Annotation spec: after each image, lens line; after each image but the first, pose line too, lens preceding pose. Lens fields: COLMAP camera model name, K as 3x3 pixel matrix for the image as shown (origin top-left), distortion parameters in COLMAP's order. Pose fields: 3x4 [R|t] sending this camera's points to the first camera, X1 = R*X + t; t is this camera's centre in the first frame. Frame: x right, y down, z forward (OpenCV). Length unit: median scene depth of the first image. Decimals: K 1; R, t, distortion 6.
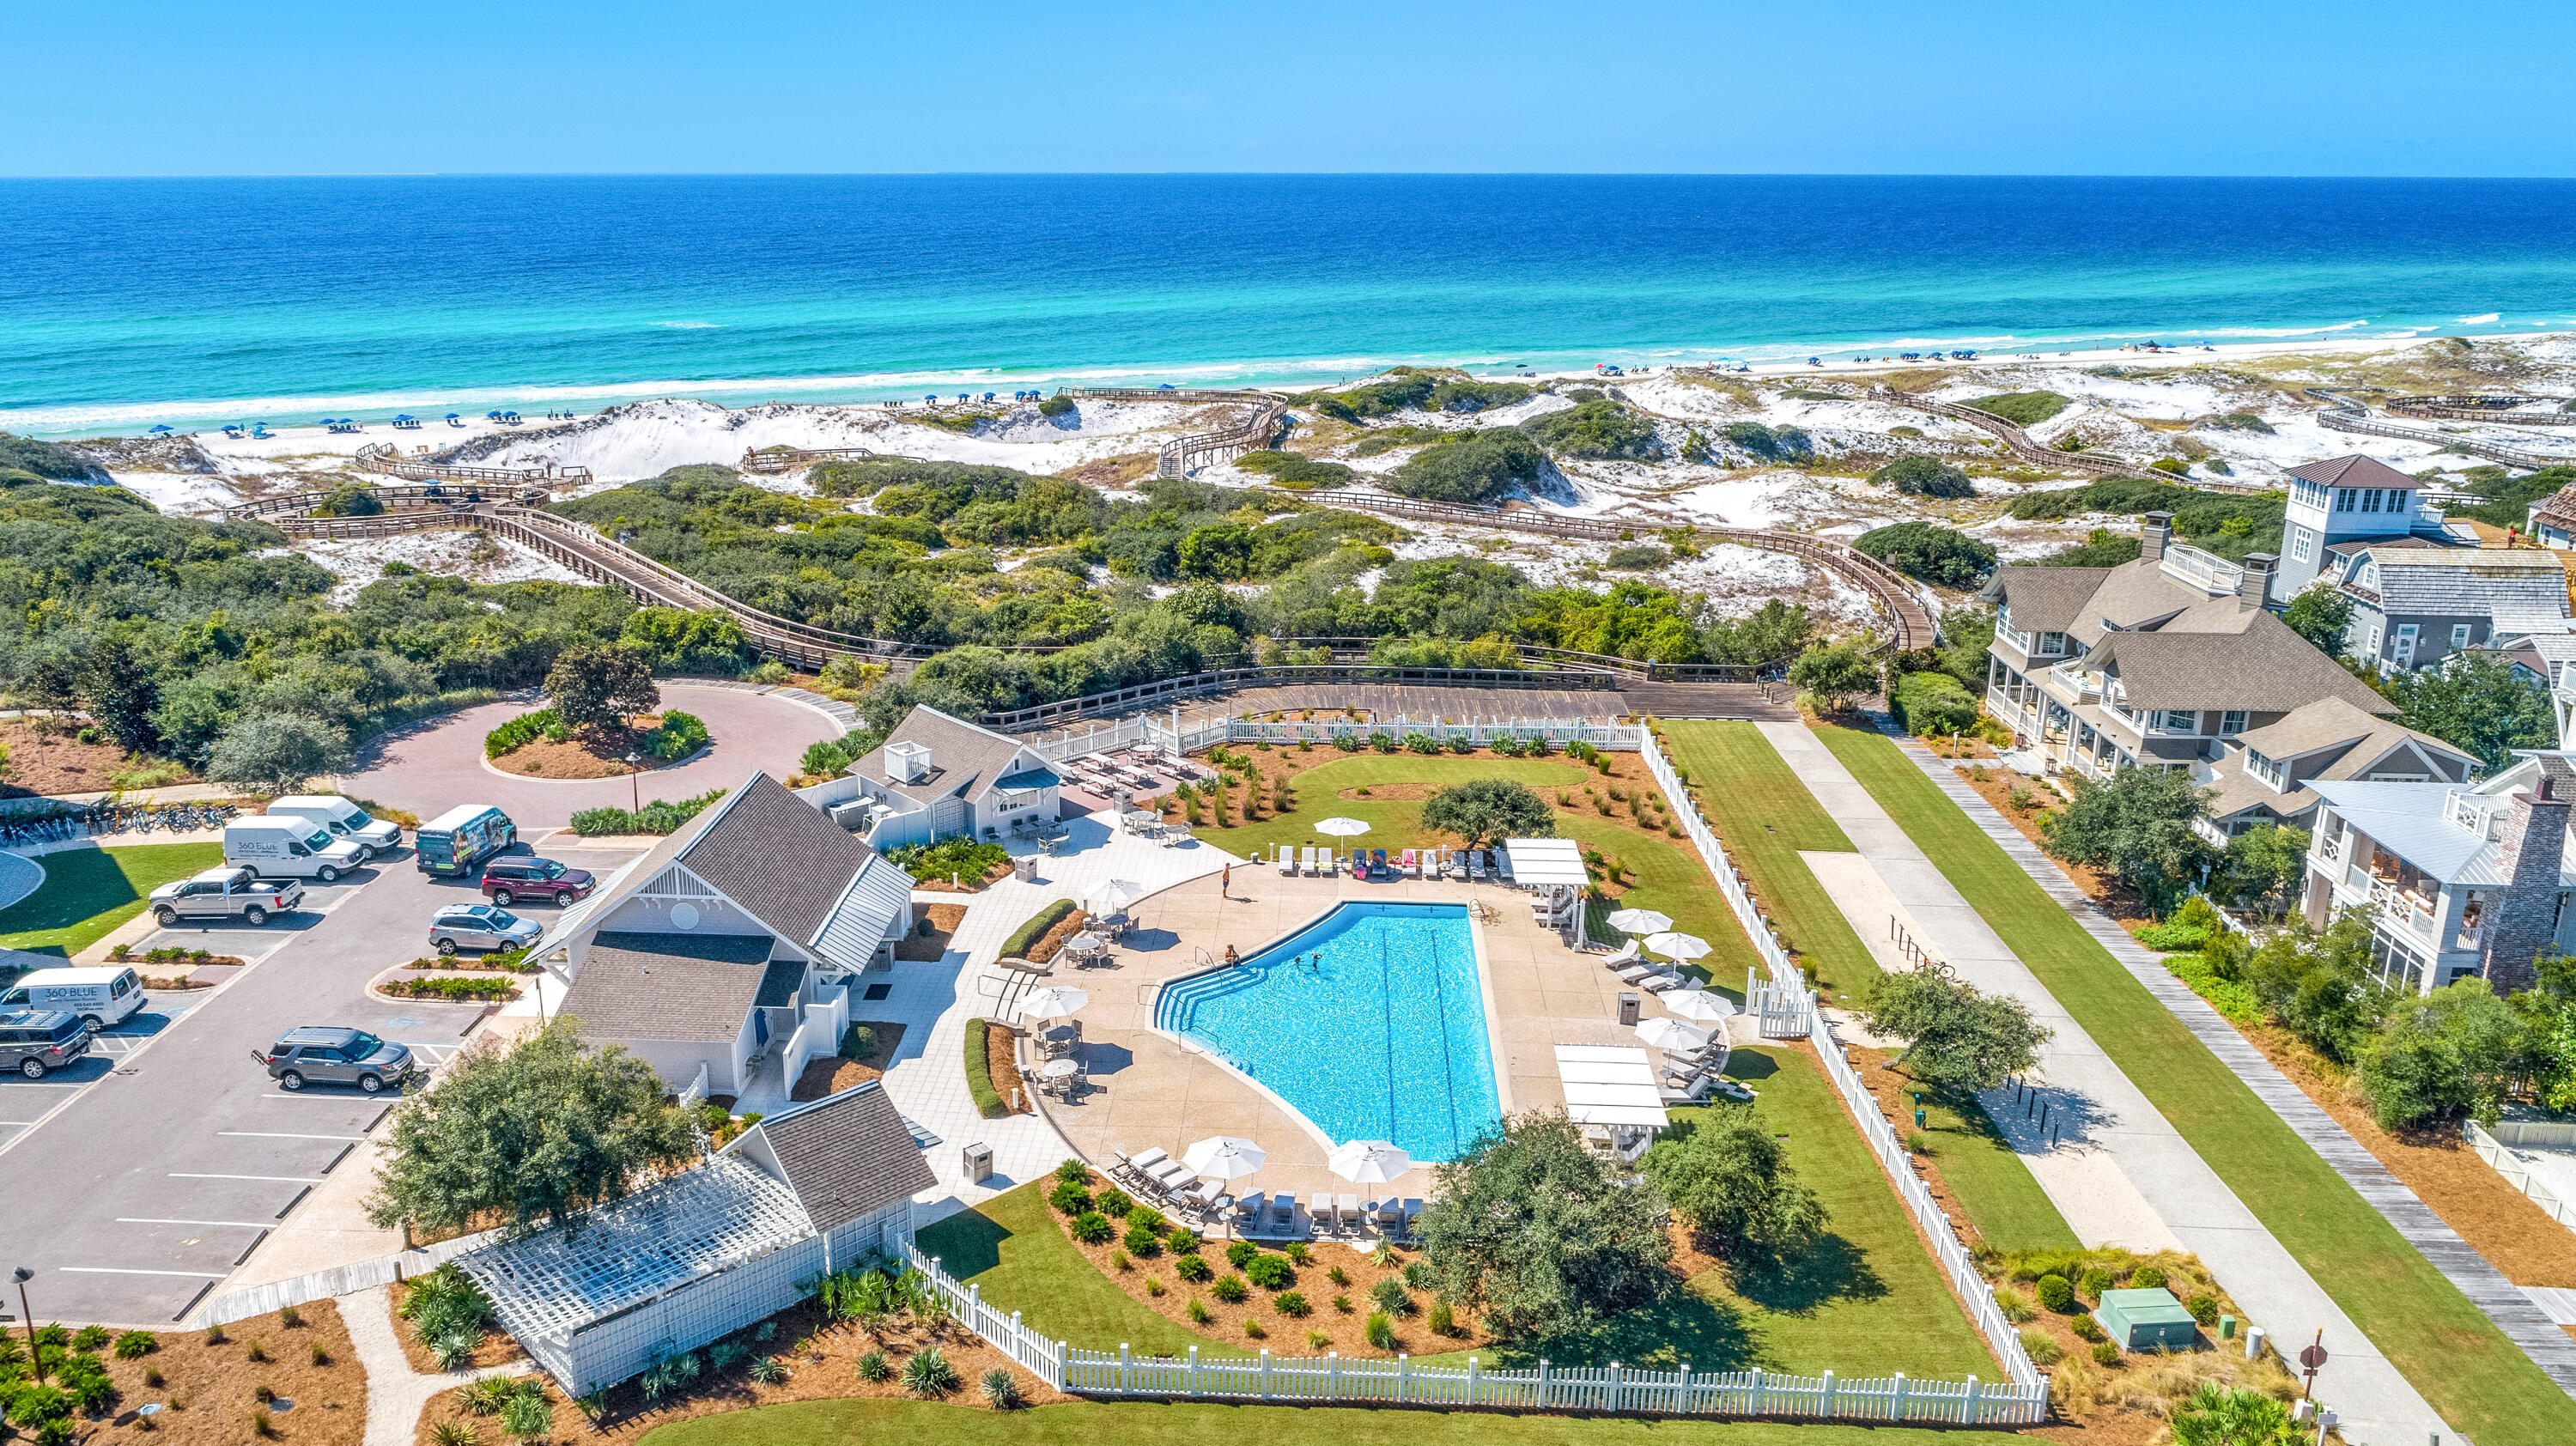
lens RADIAL K [[1850.5, 0, 1287.2], [0, 1850.5, 727.9], [0, 0, 1]] dist [-0.026042, -0.004029]
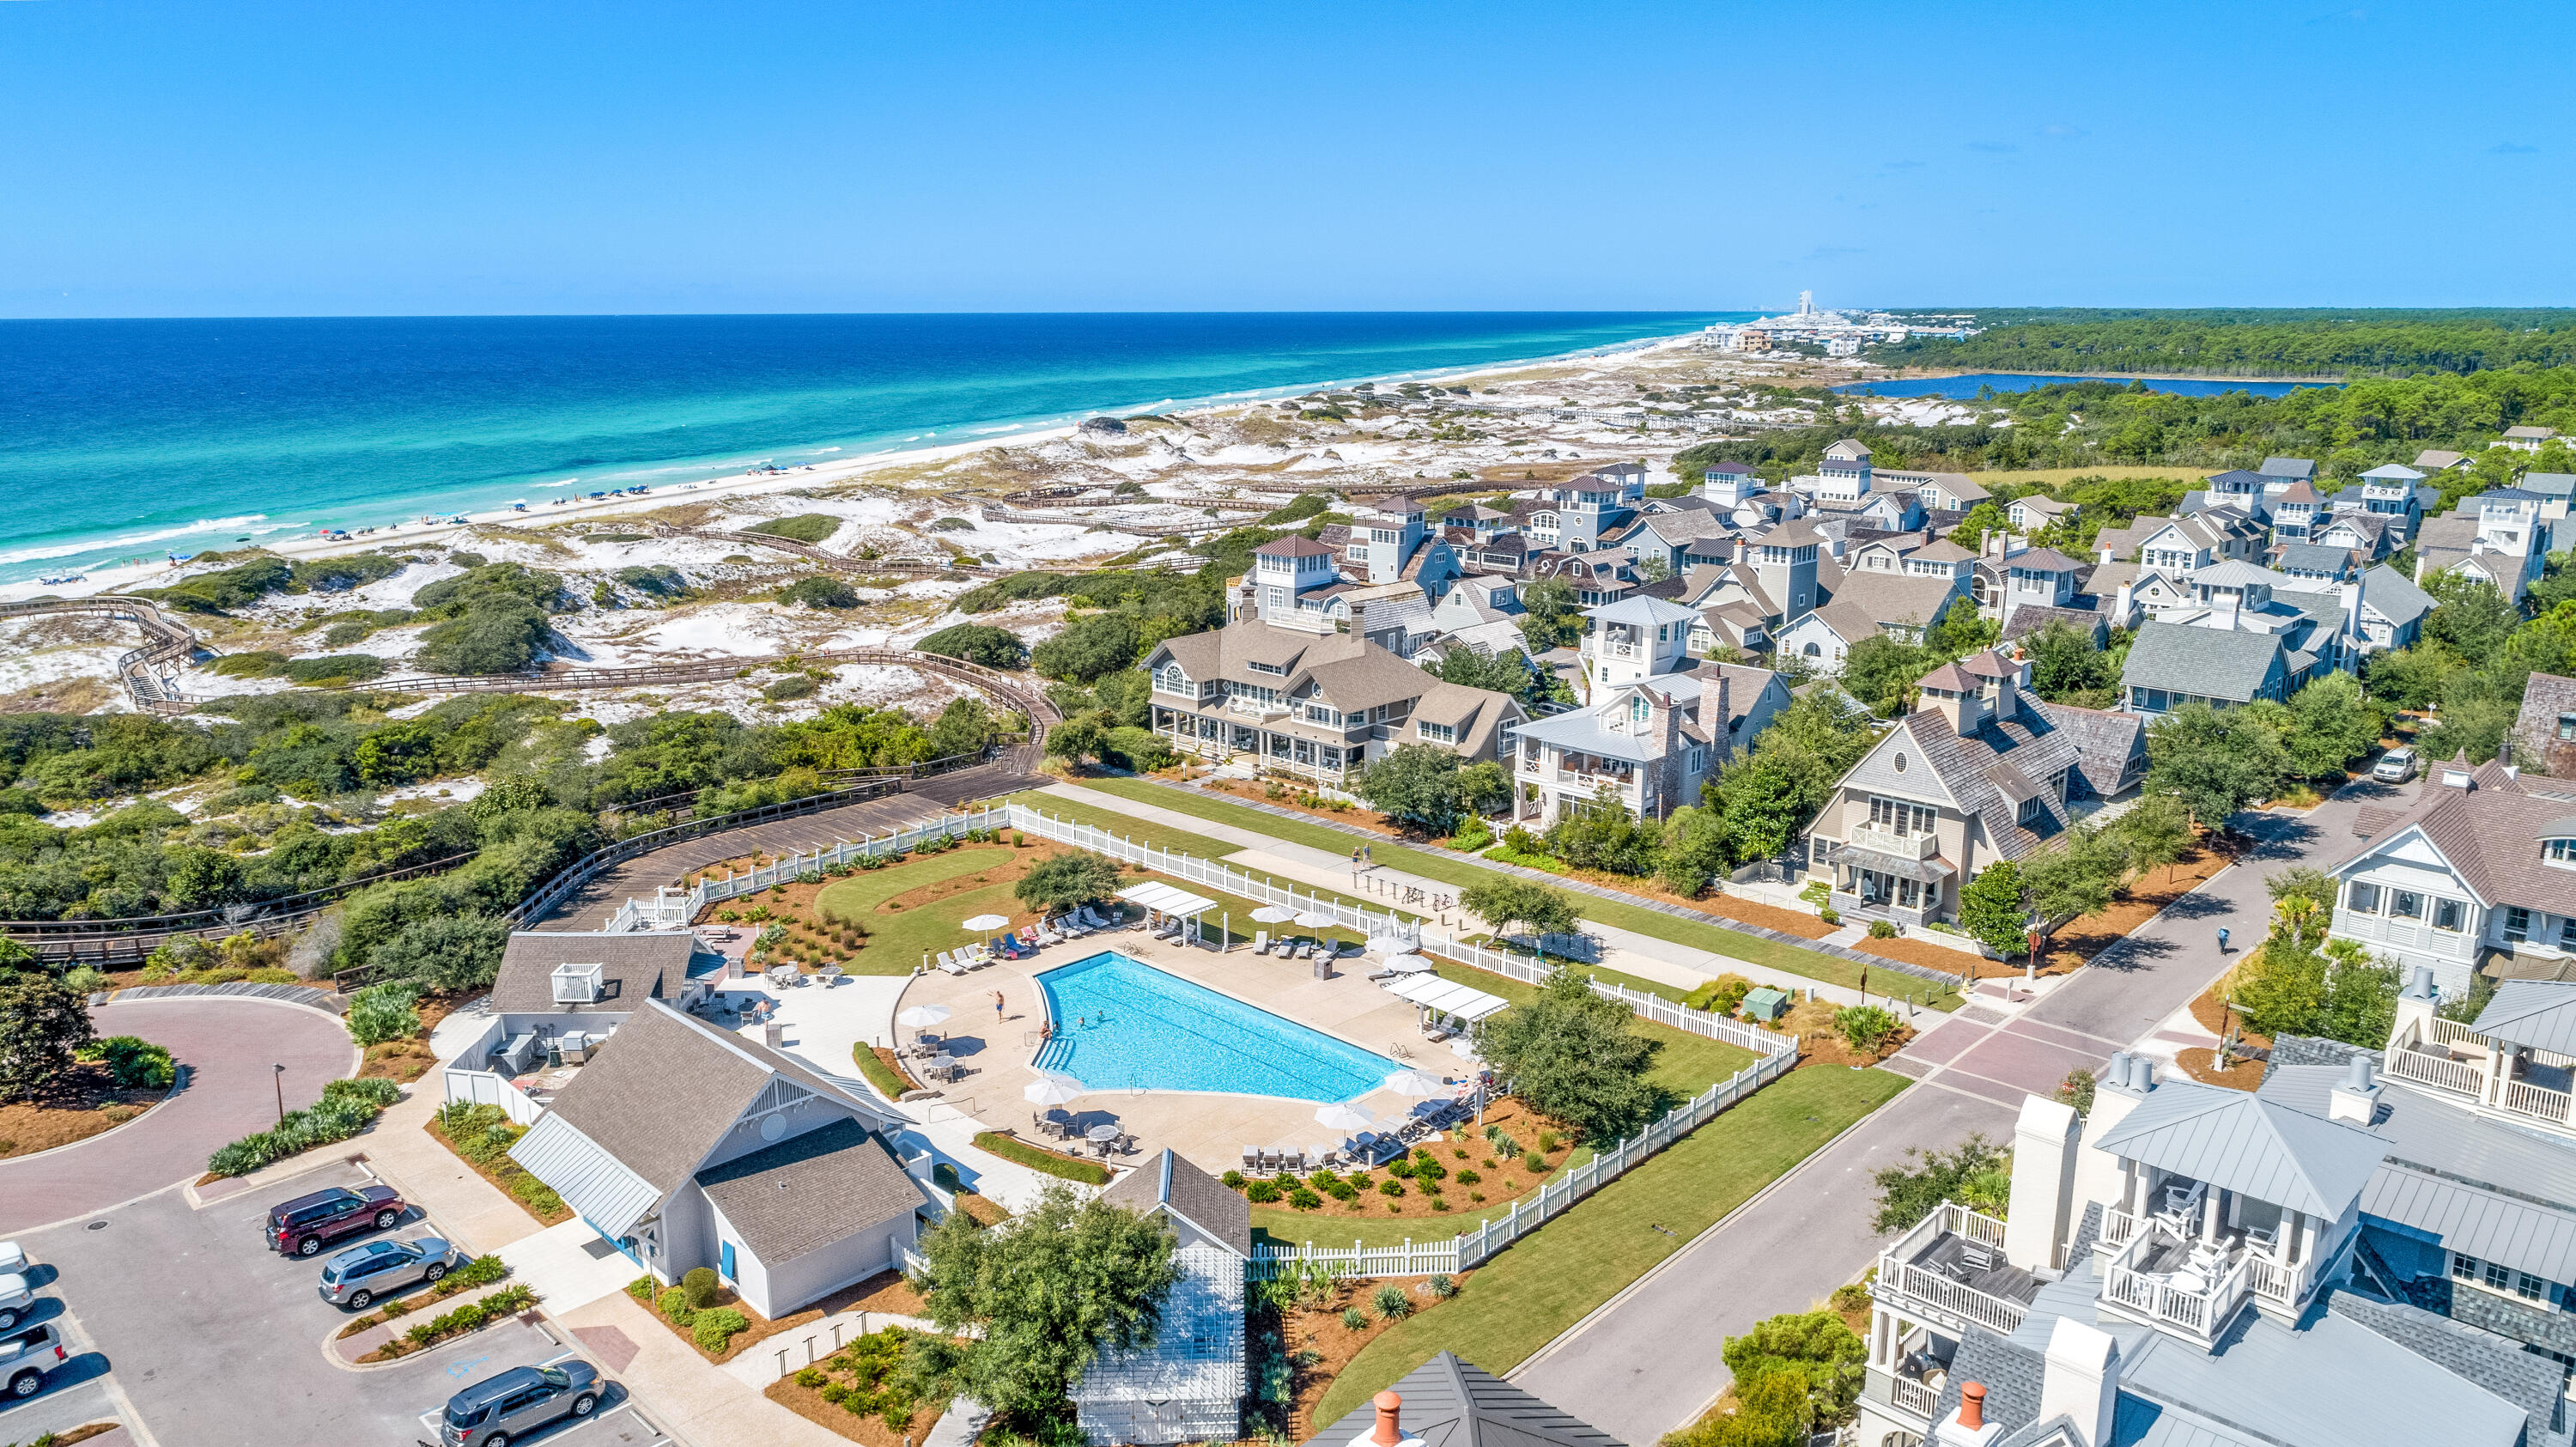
lens RADIAL K [[1718.6, 0, 1286.6], [0, 1718.6, 719.7], [0, 0, 1]] dist [-0.004977, 0.001330]
pose [[0.663157, -0.177849, 0.727044, -0.574524], [0.220301, 0.974711, 0.037490, -0.067134], [-0.715325, 0.135307, 0.685567, 0.076099]]
